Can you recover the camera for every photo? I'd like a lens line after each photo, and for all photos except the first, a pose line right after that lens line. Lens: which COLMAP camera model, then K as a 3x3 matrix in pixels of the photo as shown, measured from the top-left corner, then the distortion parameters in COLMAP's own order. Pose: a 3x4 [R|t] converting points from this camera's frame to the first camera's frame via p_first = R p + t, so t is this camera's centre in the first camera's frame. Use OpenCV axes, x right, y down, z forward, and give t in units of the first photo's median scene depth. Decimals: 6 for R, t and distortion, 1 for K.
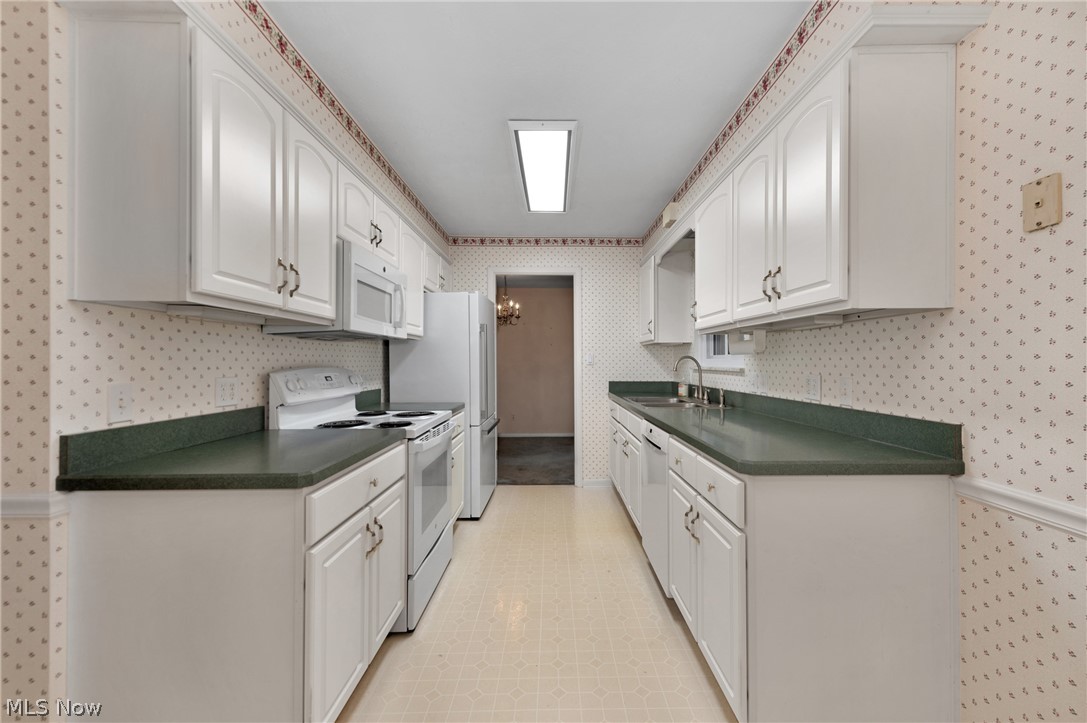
lens RADIAL K [[430.7, 0, 543.7], [0, 430.7, 363.6], [0, 0, 1]] dist [0.014845, -0.004057]
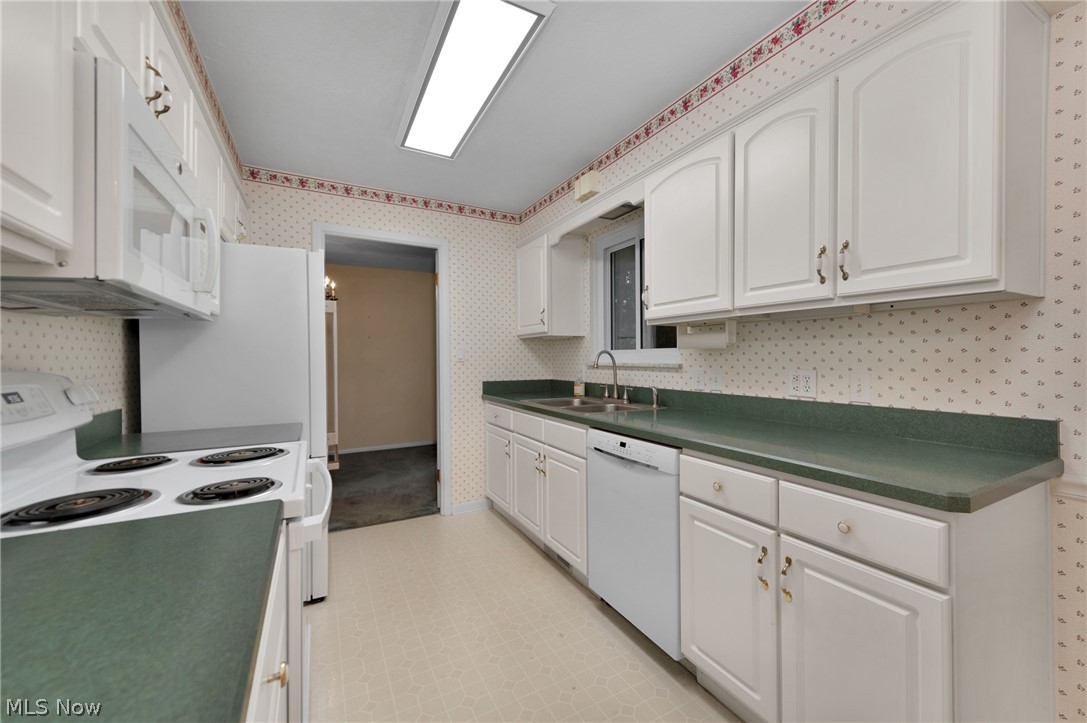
lens RADIAL K [[430.7, 0, 547.7], [0, 430.7, 360.9], [0, 0, 1]] dist [0.014845, -0.004057]
pose [[0.873658, -0.007082, 0.486489, -0.190155], [0.006554, 0.999975, 0.002787, 0.000143], [-0.486496, 0.000753, 0.873682, 0.286345]]
